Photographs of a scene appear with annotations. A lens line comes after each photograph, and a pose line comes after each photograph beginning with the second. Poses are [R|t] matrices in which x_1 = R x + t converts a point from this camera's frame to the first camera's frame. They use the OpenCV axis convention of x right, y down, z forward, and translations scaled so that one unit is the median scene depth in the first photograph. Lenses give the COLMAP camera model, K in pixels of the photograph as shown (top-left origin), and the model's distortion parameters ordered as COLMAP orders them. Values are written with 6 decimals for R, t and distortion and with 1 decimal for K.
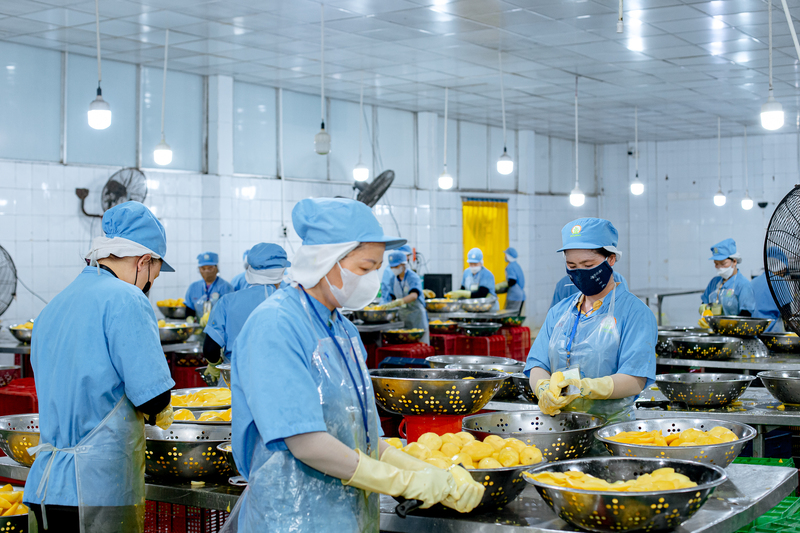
lens RADIAL K [[1191.2, 0, 400.0], [0, 1191.2, 266.5], [0, 0, 1]] dist [-0.115656, 0.001329]
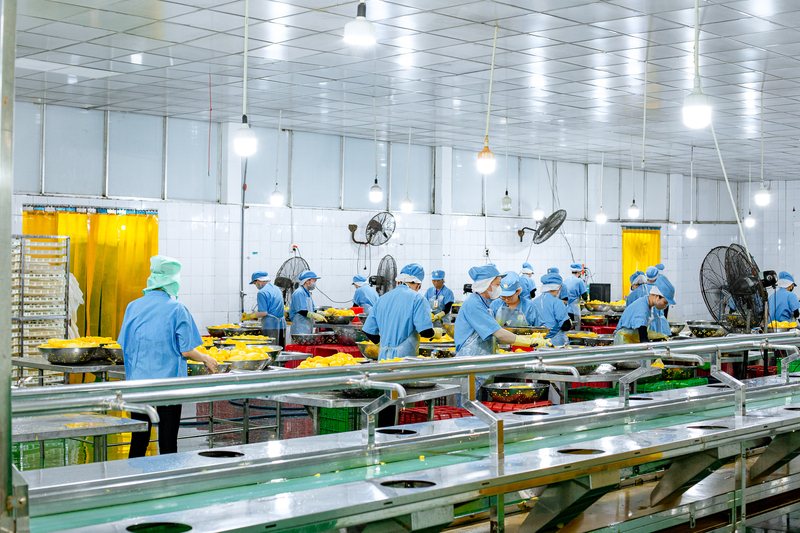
lens RADIAL K [[1191.2, 0, 400.0], [0, 1191.2, 266.5], [0, 0, 1]] dist [-0.115656, 0.001329]
pose [[0.982741, 0.016102, -0.184286, 0.056304], [-0.016473, 0.999864, -0.000481, -0.008926], [0.184253, 0.003508, 0.982873, -0.373188]]
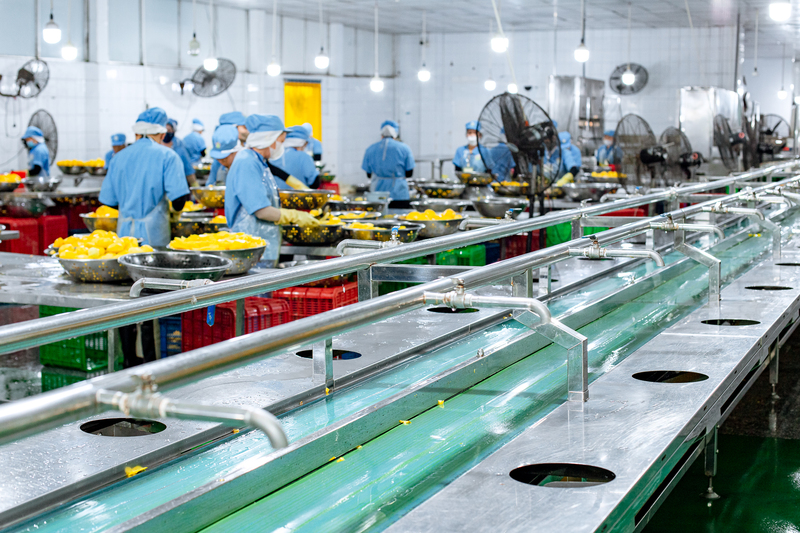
lens RADIAL K [[1191.2, 0, 400.0], [0, 1191.2, 266.5], [0, 0, 1]] dist [-0.115656, 0.001329]
pose [[0.986741, -0.005273, 0.162217, -0.031652], [-0.012844, 0.993801, 0.110431, -0.002850], [-0.161794, -0.111050, 0.980556, -0.260425]]
